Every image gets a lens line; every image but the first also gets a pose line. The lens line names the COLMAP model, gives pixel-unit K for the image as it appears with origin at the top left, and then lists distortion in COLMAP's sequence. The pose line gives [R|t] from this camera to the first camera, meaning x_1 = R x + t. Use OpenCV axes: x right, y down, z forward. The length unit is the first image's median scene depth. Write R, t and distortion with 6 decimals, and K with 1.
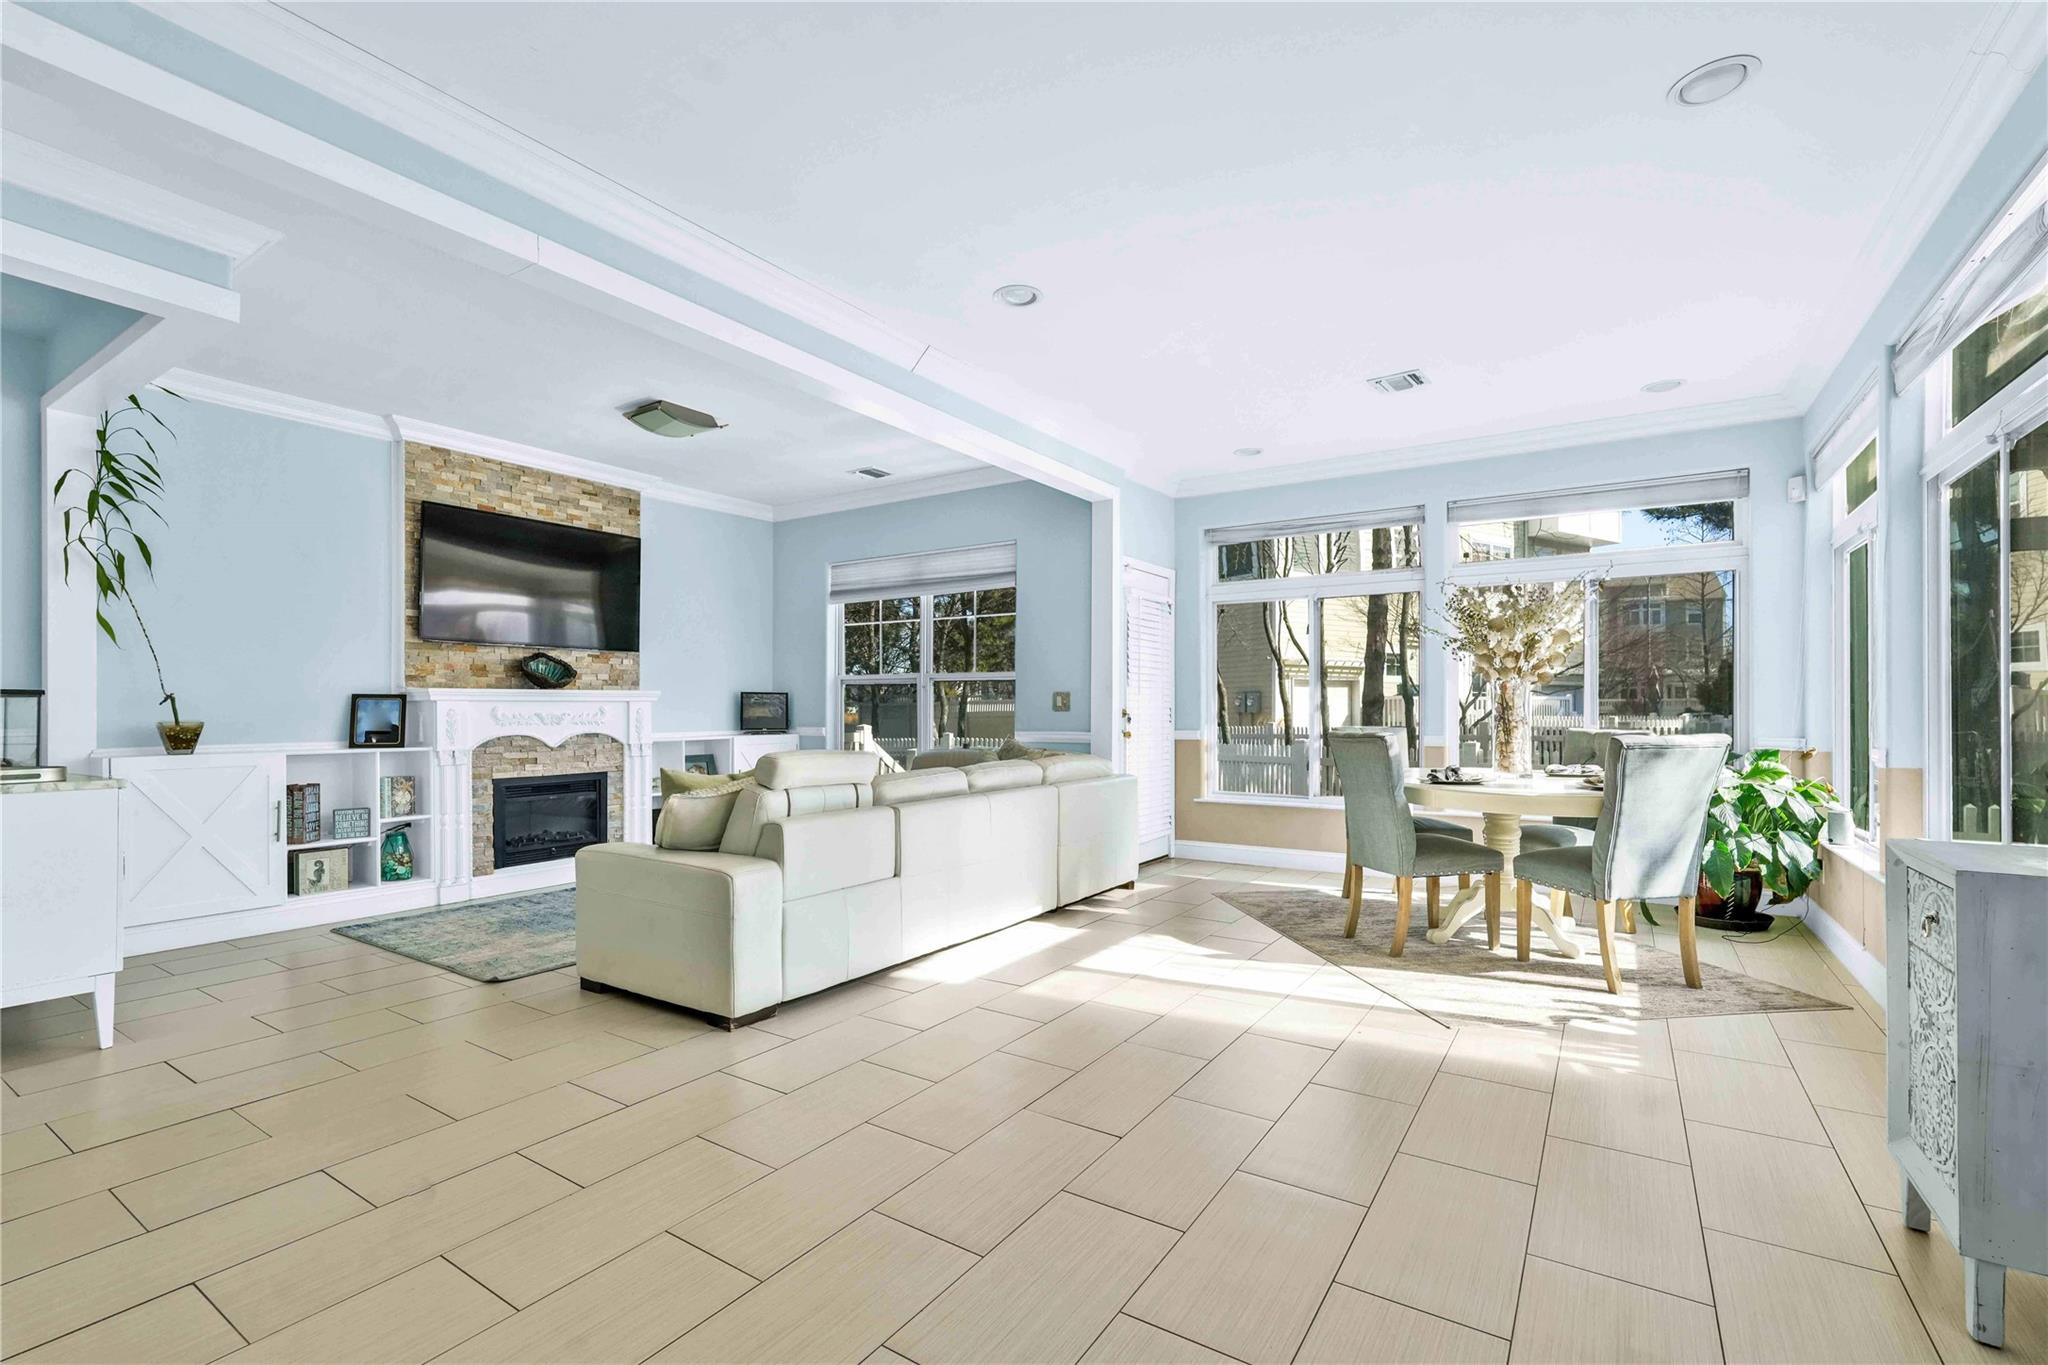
lens RADIAL K [[903.6, 0, 1017.3], [0, 903.6, 705.0], [0, 0, 1]] dist [-0.015957, 0.008523]
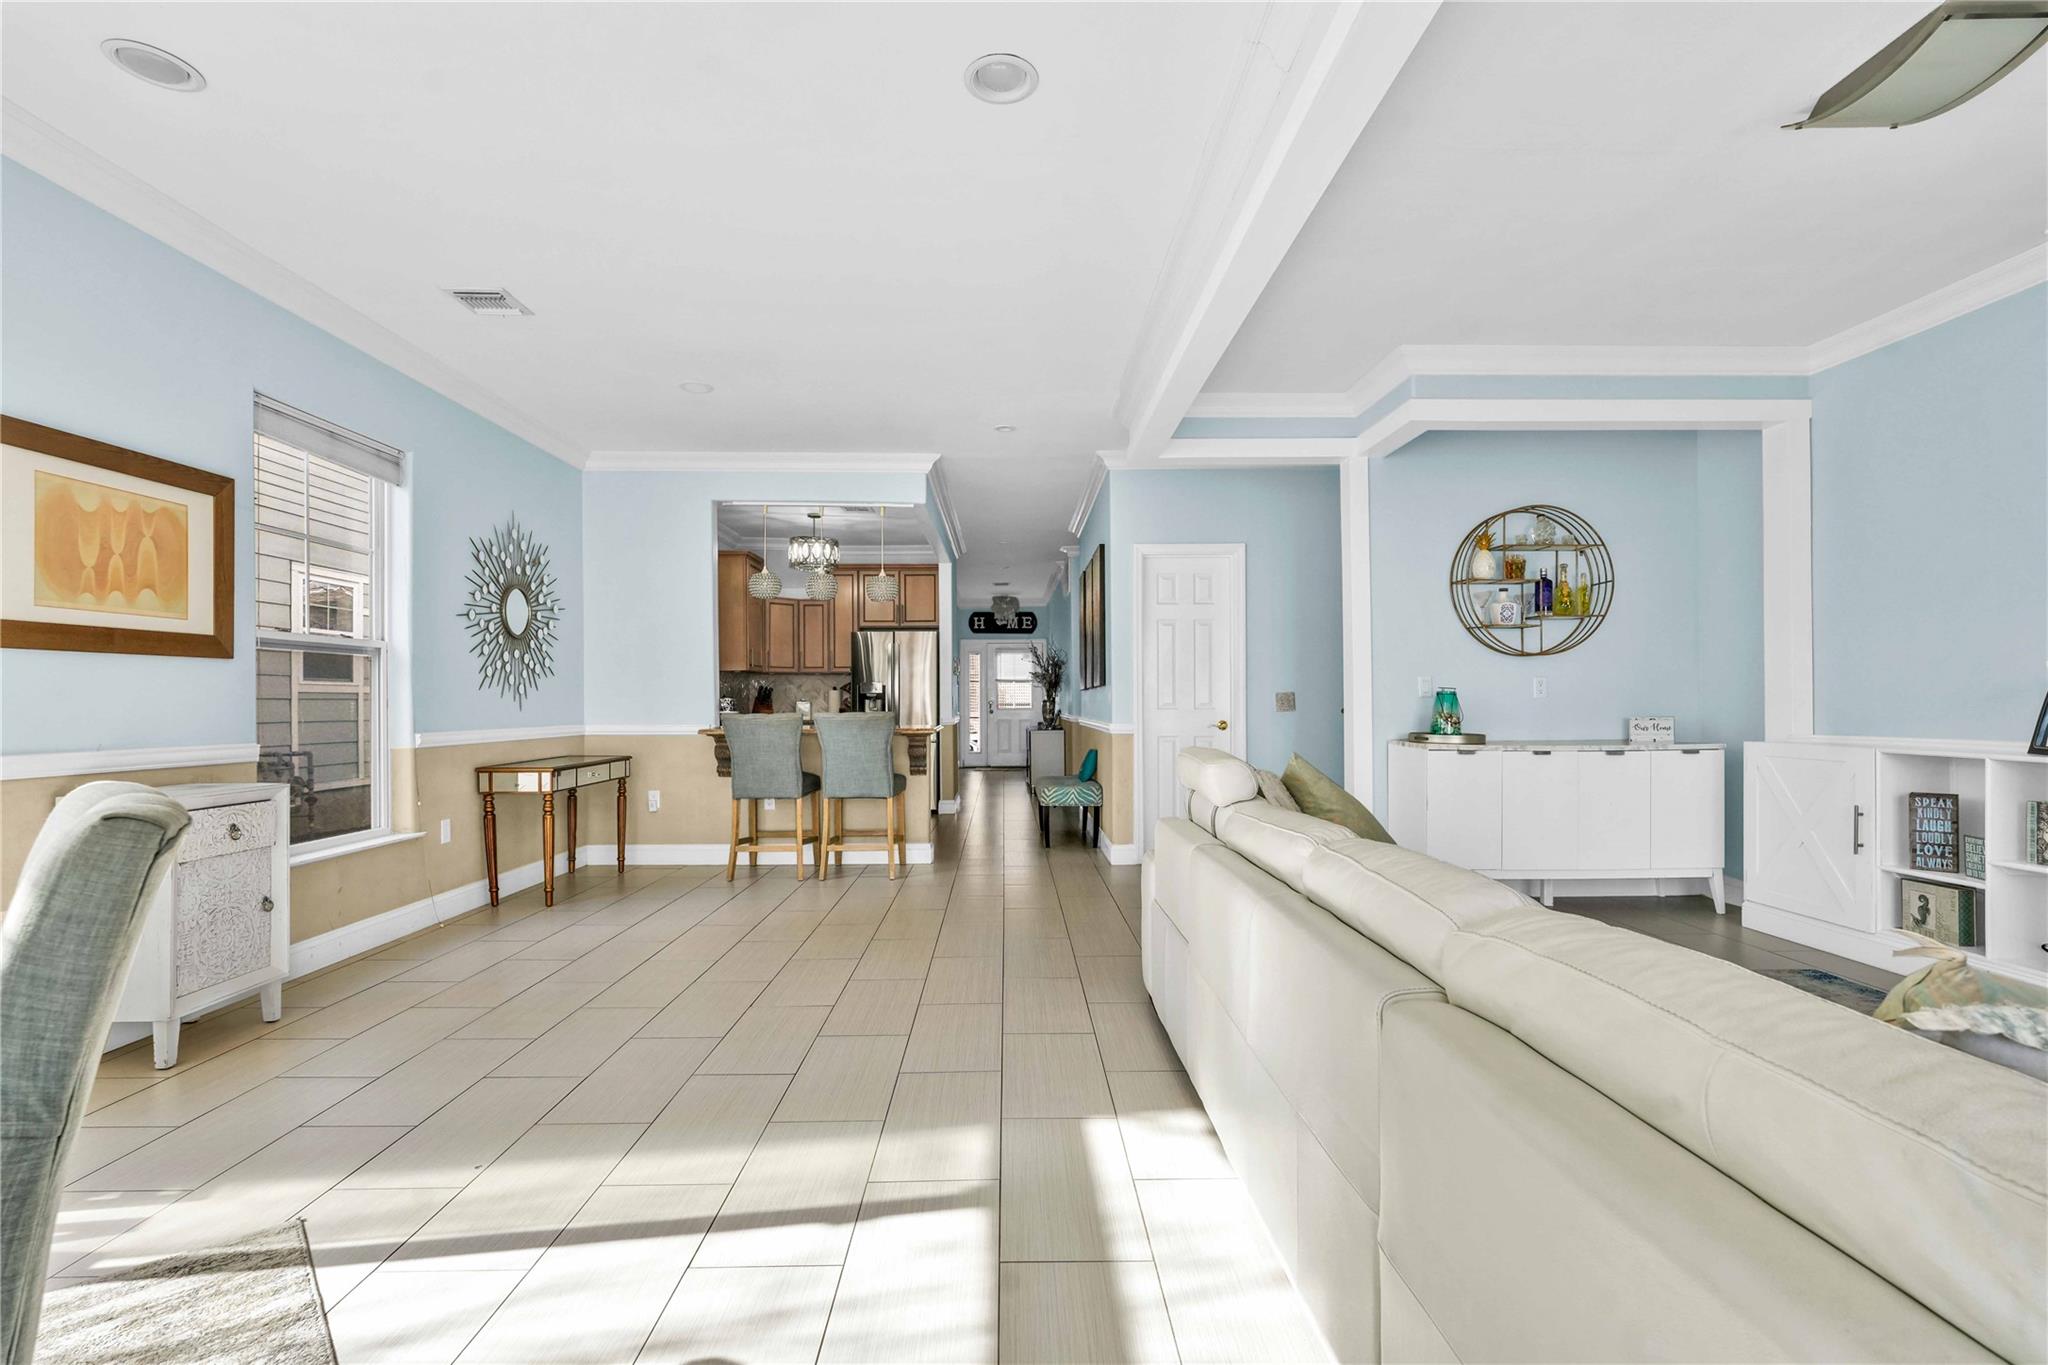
lens RADIAL K [[903.6, 0, 1028.2], [0, 903.6, 702.8], [0, 0, 1]] dist [-0.015957, 0.008523]
pose [[-0.817442, 0.005108, -0.575988, 0.243255], [0.006711, 0.999977, -0.000655, 0.005140], [0.575972, -0.004401, -0.817458, 1.033908]]
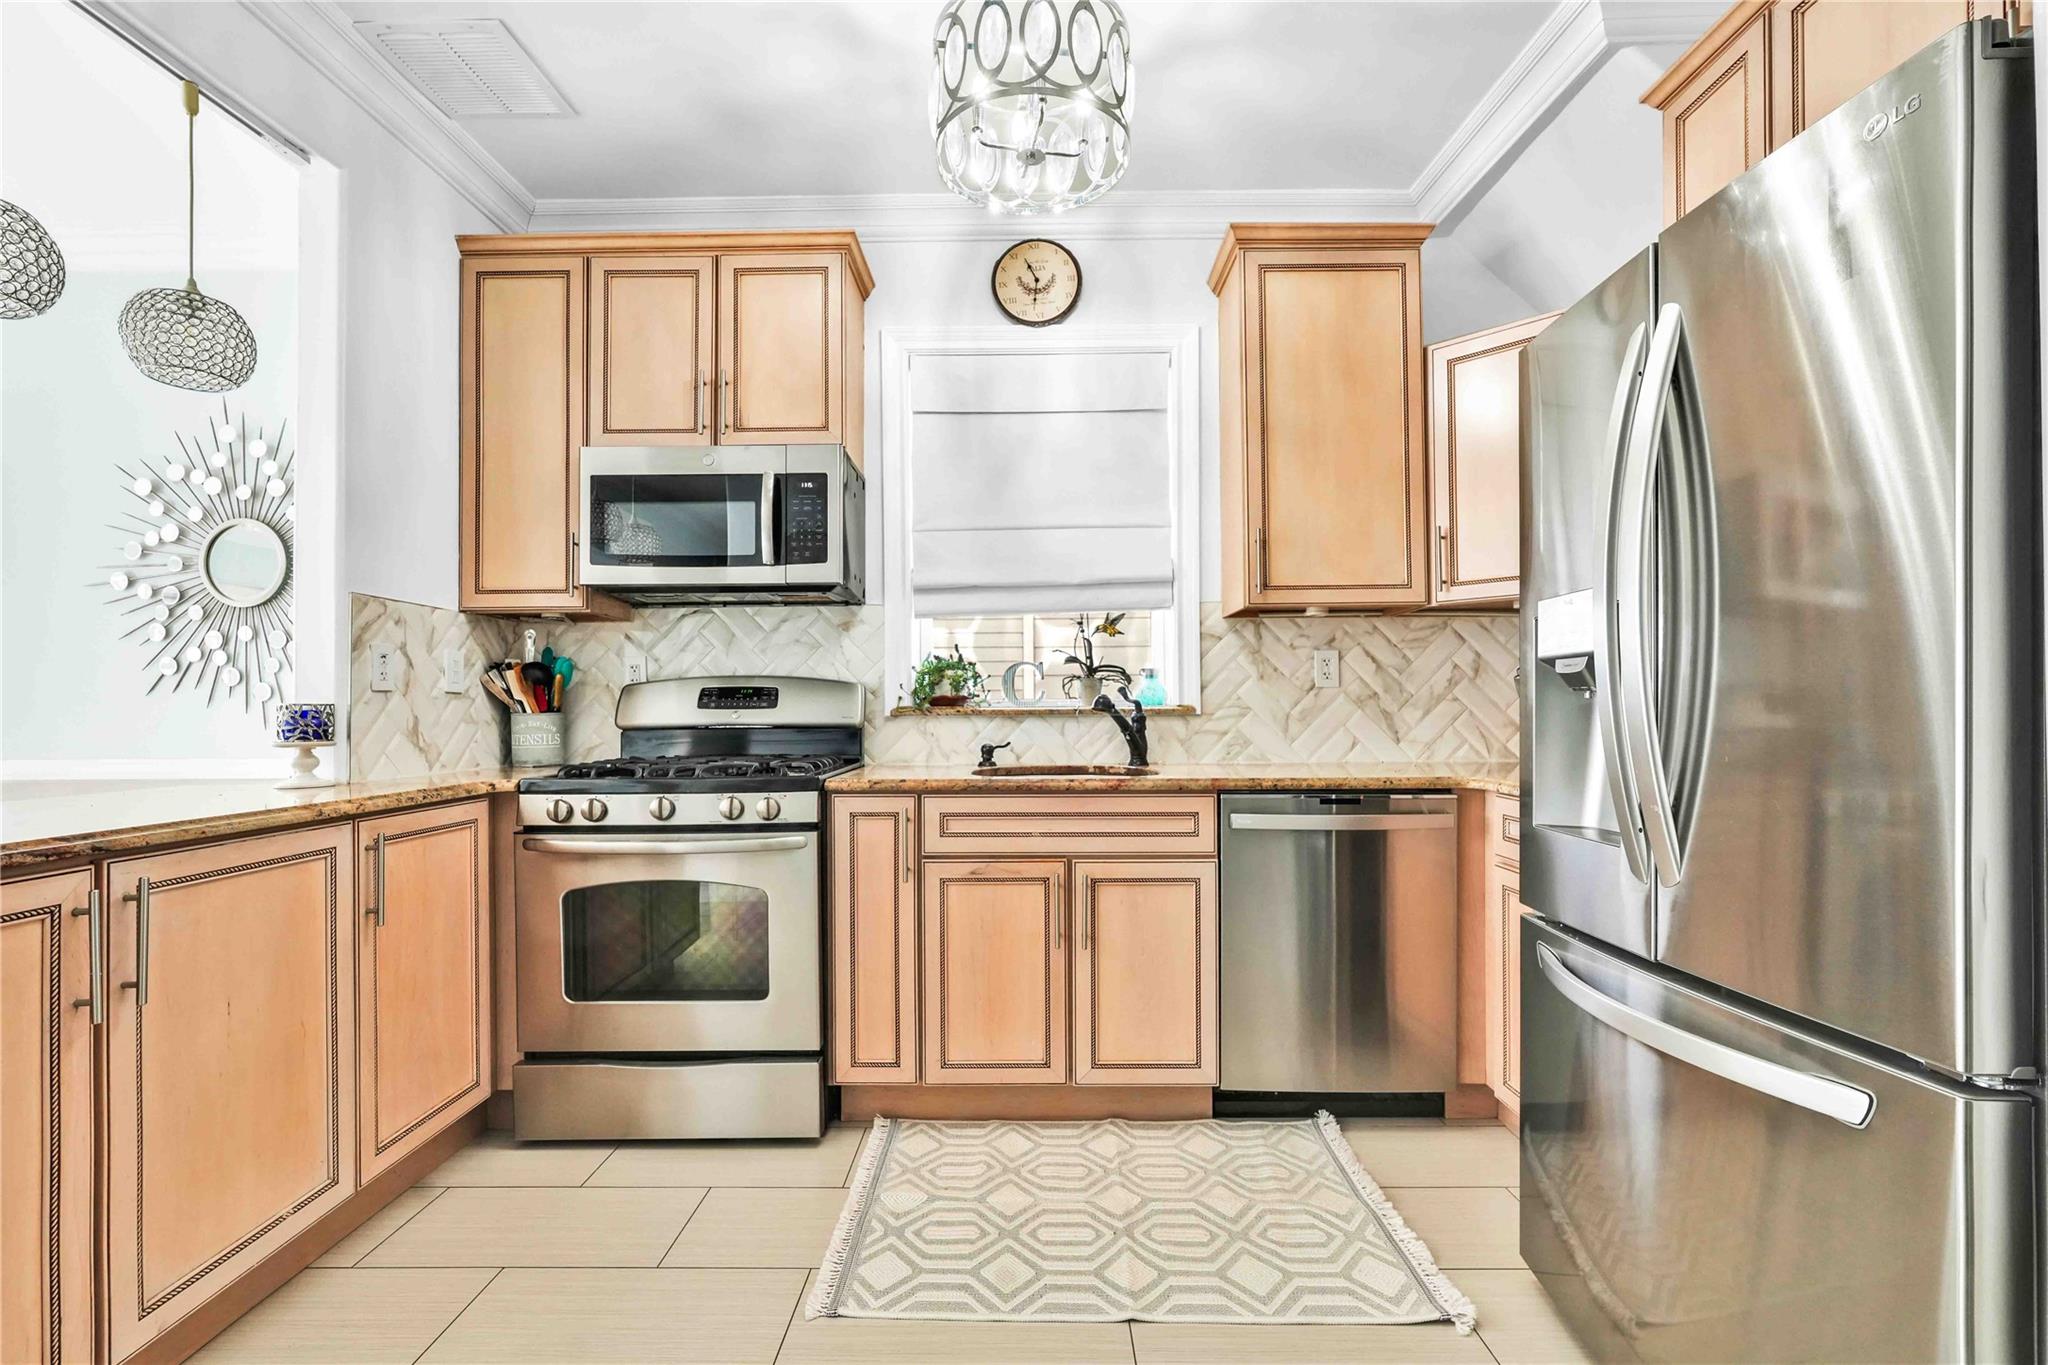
lens RADIAL K [[903.6, 0, 1018.7], [0, 903.6, 701.5], [0, 0, 1]] dist [-0.015957, 0.008523]
pose [[-0.544066, 0.011878, 0.838958, -0.623735], [0.004556, 0.999927, -0.011202, 0.000861], [-0.839030, -0.002272, -0.544080, -0.182115]]
